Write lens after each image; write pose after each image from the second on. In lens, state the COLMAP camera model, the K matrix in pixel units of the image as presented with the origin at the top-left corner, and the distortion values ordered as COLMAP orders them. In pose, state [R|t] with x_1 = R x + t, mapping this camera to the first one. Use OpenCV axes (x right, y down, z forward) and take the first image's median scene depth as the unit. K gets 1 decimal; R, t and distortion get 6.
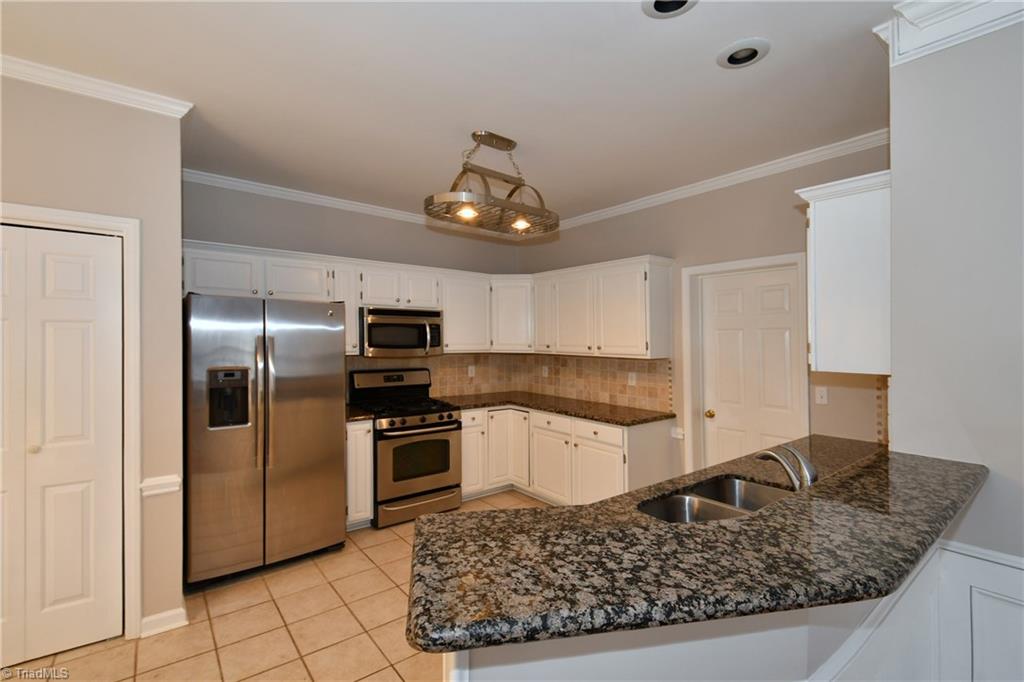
lens RADIAL K [[463.1, 0, 506.3], [0, 463.1, 337.4], [0, 0, 1]] dist [-0.000823, -0.001594]
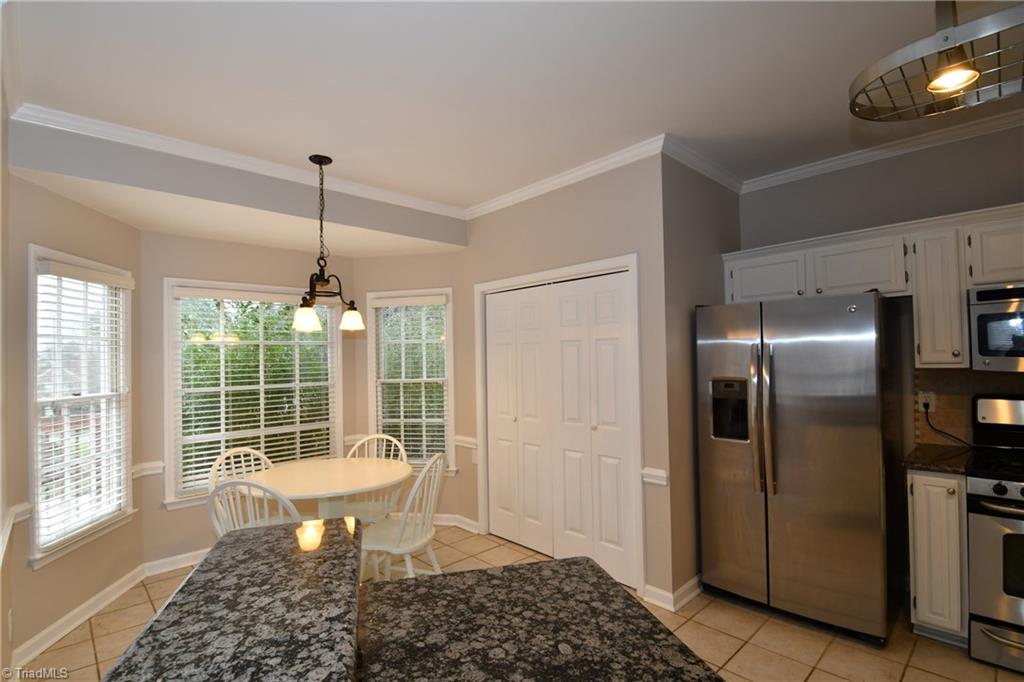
lens RADIAL K [[496.2, 0, 507.8], [0, 496.2, 351.8], [0, 0, 1]] dist [-0.002399, -0.002933]
pose [[0.071852, -0.020572, -0.997203, 1.077435], [0.025267, 0.999504, -0.018799, 0.048118], [0.997095, -0.023846, 0.072336, 1.249038]]
